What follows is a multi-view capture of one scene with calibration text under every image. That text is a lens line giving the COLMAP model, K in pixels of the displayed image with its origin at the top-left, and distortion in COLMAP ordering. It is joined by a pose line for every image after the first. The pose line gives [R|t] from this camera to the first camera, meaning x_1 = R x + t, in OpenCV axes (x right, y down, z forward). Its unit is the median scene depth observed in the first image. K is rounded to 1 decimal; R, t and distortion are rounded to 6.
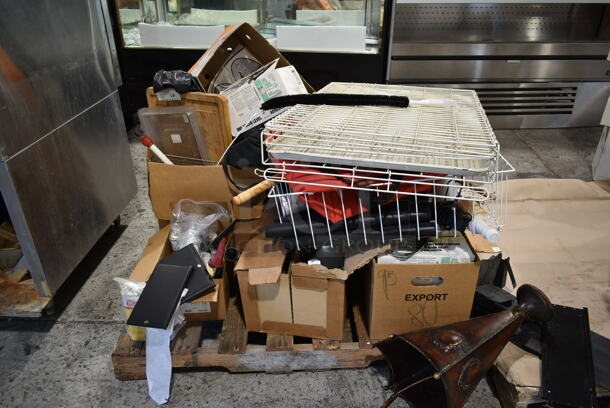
lens RADIAL K [[465.8, 0, 304.6], [0, 465.8, 204.3], [0, 0, 1]] dist [-0.028161, 0.021434]
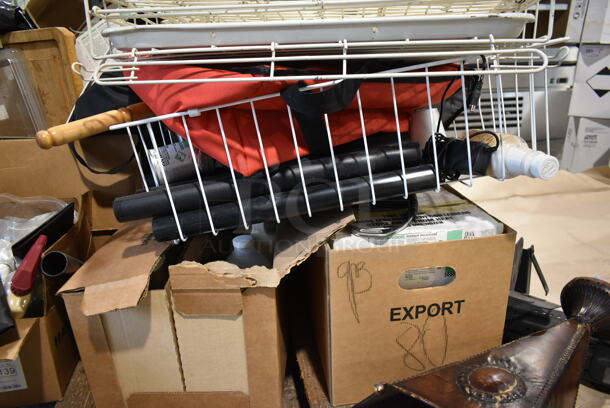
lens RADIAL K [[465.8, 0, 307.2], [0, 465.8, 202.3], [0, 0, 1]] dist [-0.028161, 0.021434]
pose [[0.987790, -0.058864, 0.144241, 0.052300], [0.081862, 0.983863, -0.159095, 0.150999], [-0.132548, 0.168961, 0.976669, 0.468153]]
